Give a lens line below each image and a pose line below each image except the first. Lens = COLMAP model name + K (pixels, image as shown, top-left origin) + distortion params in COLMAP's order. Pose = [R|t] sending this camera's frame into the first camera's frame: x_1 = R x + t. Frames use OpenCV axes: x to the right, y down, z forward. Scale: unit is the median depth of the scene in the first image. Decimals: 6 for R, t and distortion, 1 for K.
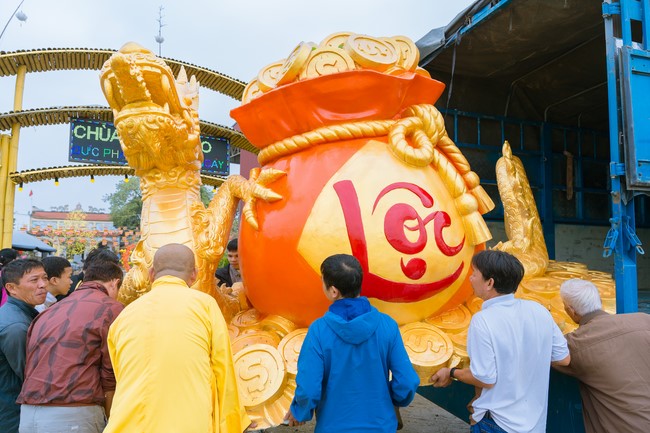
lens RADIAL K [[431.4, 0, 324.9], [0, 431.4, 228.6], [0, 0, 1]] dist [0.015557, -0.024447]
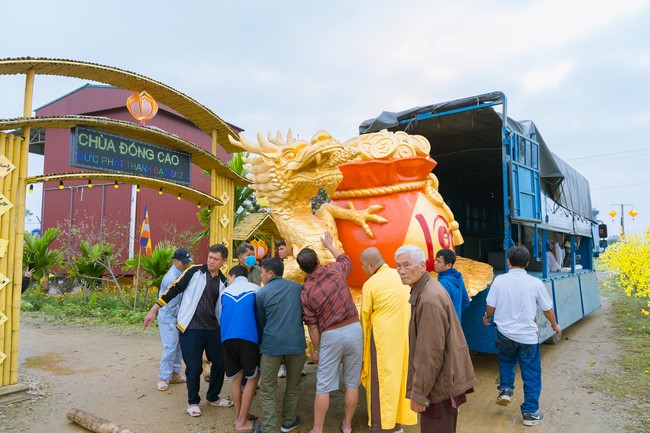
lens RADIAL K [[431.4, 0, 326.8], [0, 431.4, 220.2], [0, 0, 1]] dist [0.015557, -0.024447]
pose [[0.866688, 0.022207, 0.498356, -1.247351], [-0.017258, 0.999745, -0.014536, -0.042336], [-0.498552, 0.003997, 0.866851, -0.493977]]
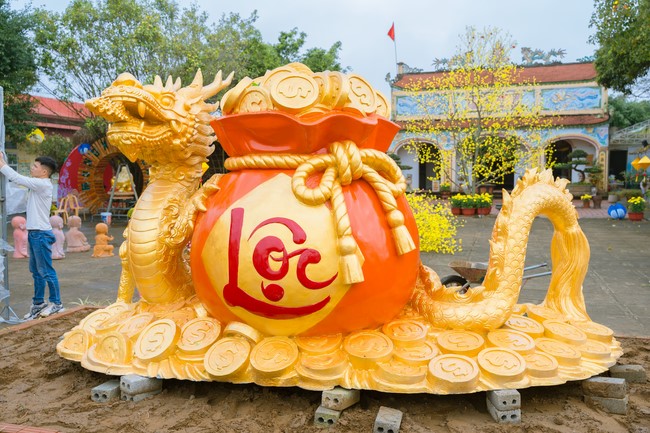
lens RADIAL K [[629.5, 0, 326.2], [0, 629.5, 216.4], [0, 0, 1]] dist [0.006758, 0.000000]
pose [[0.870175, 0.196615, -0.451816, 0.992087], [-0.149479, 0.979064, 0.138168, -0.343424], [0.469523, -0.052693, 0.881347, -0.410820]]
